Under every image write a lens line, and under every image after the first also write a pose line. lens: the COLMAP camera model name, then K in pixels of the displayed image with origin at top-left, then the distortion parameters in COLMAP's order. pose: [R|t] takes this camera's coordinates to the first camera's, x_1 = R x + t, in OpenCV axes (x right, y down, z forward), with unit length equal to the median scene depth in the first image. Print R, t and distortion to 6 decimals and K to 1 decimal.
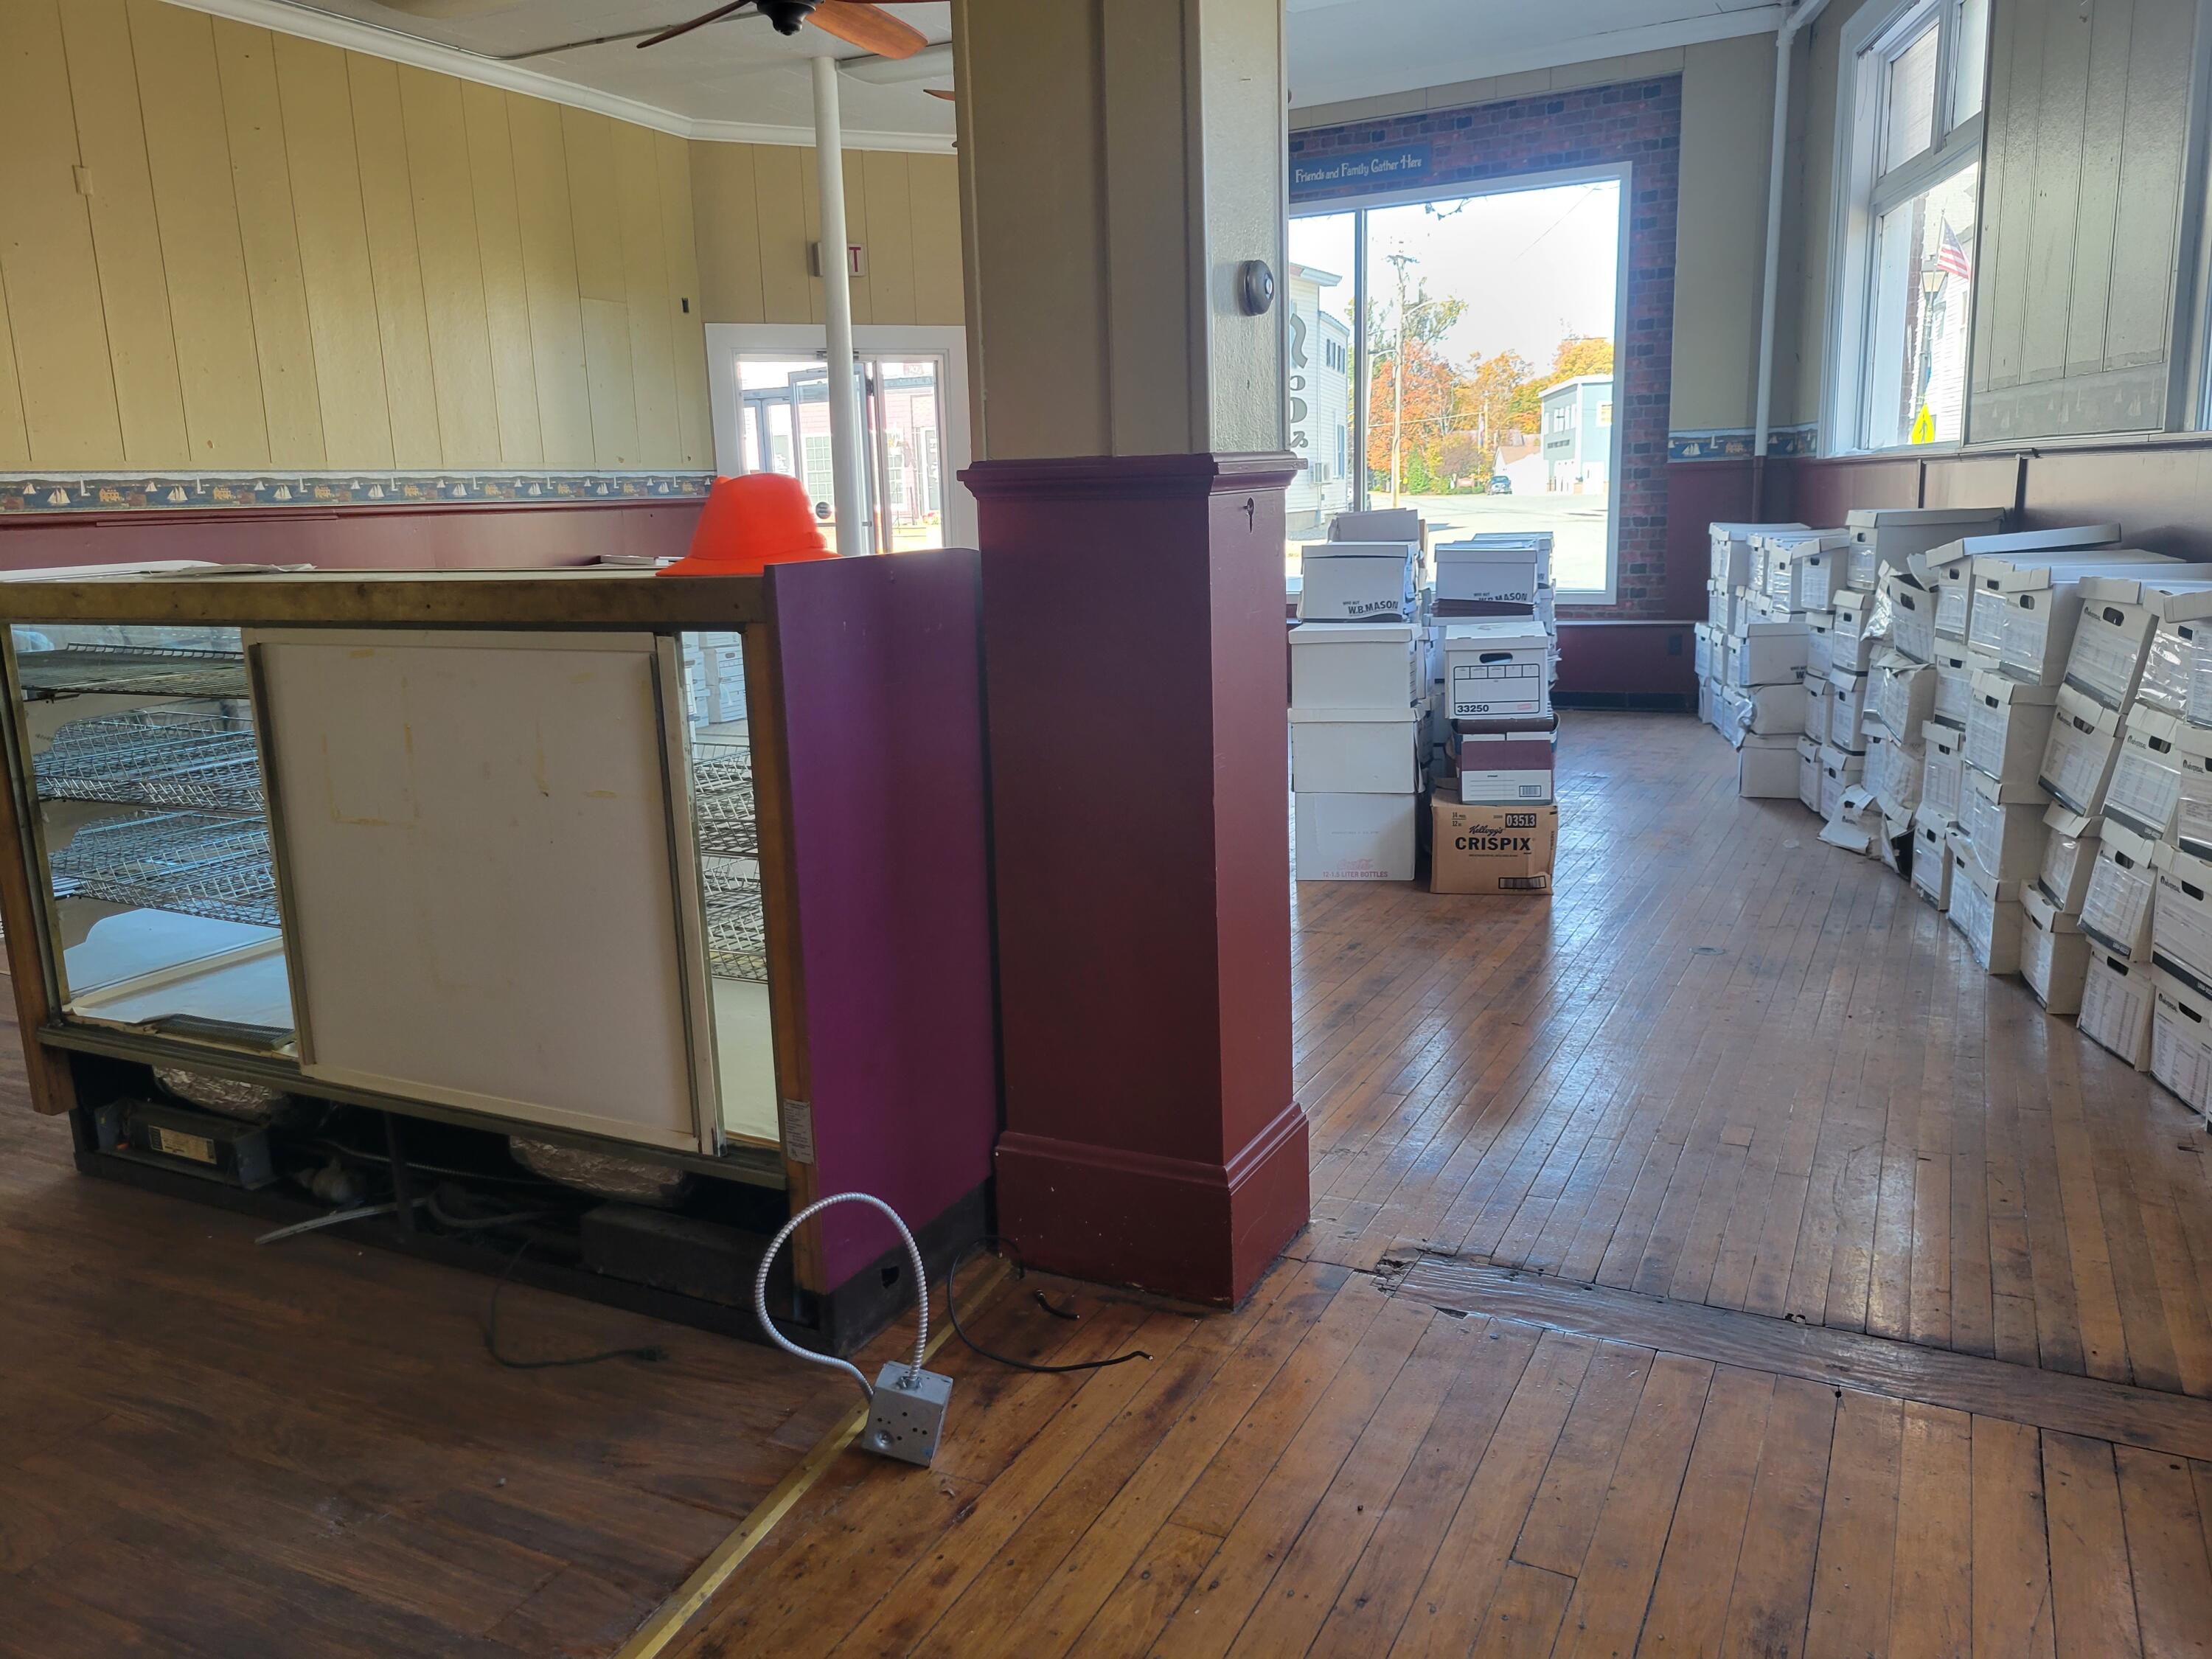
lens RADIAL K [[1679.6, 0, 1034.1], [0, 1679.6, 825.7], [0, 0, 1]] dist [0.048207, -0.035271]
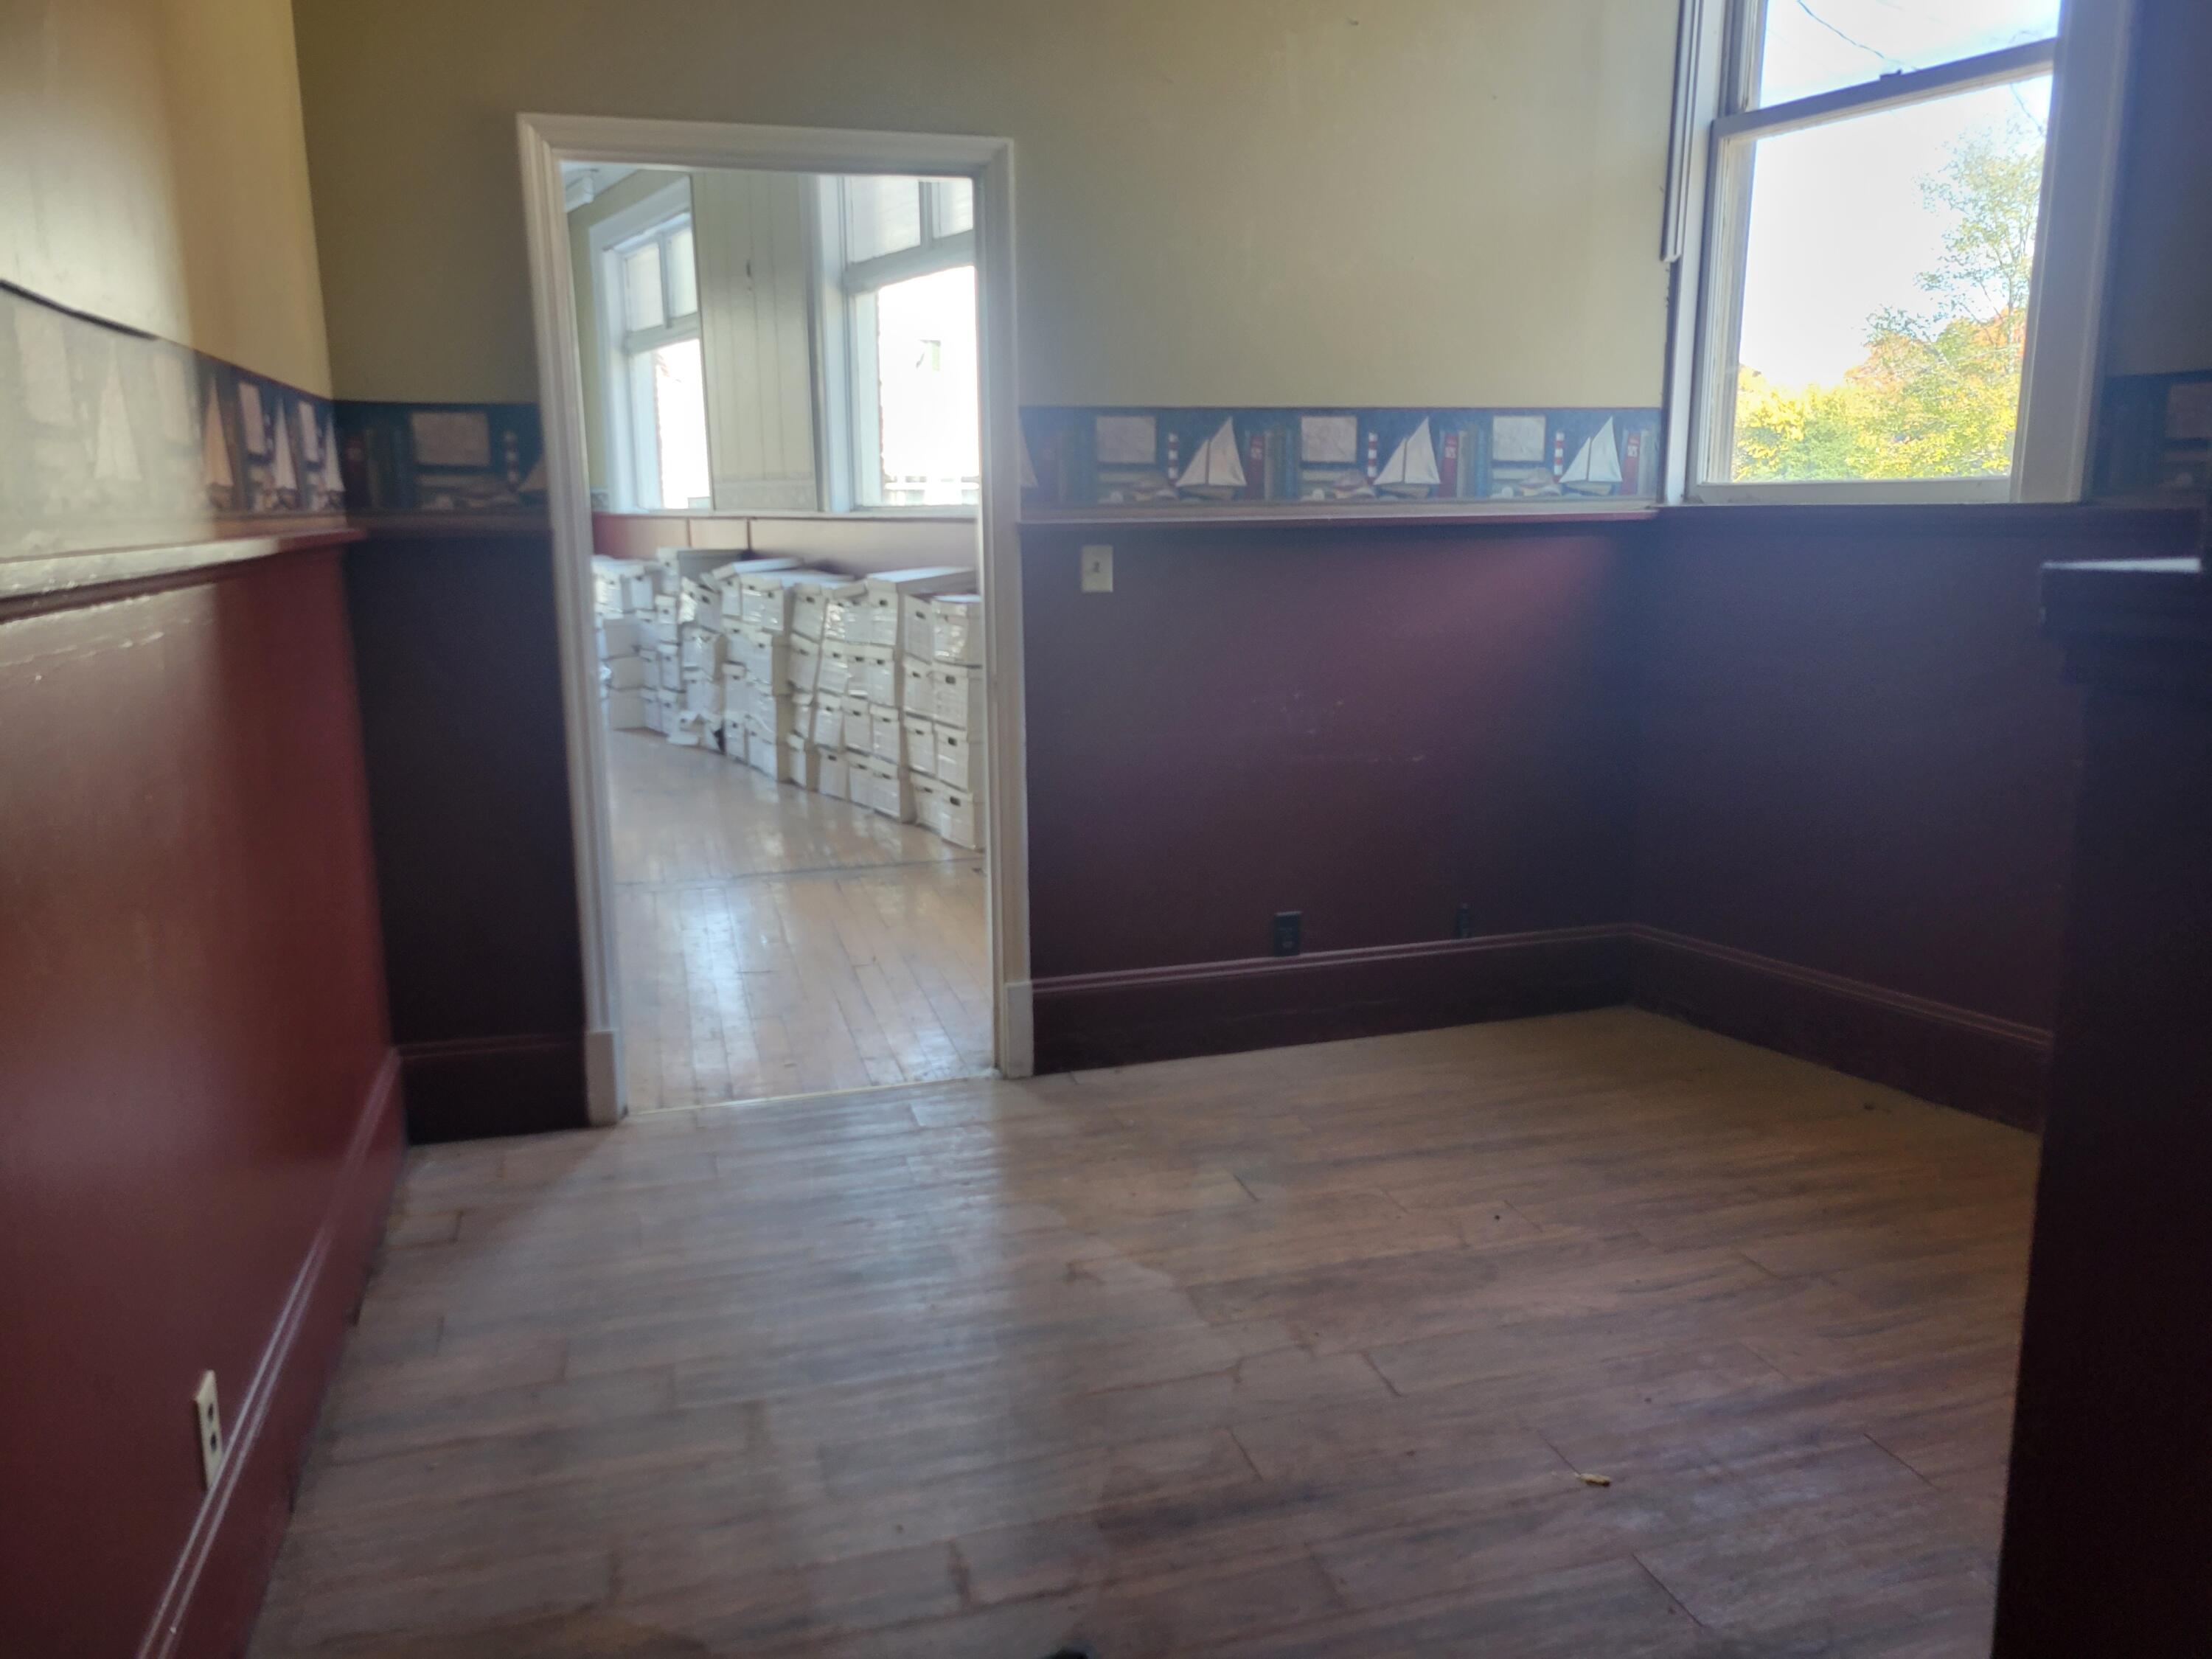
lens RADIAL K [[1679.6, 0, 1104.6], [0, 1679.6, 826.3], [0, 0, 1]] dist [0.048207, -0.035271]
pose [[0.722935, -0.095385, 0.684300, -0.435373], [0.110018, 0.993680, 0.022280, 0.116810], [-0.682101, 0.059179, 0.728860, -0.589326]]
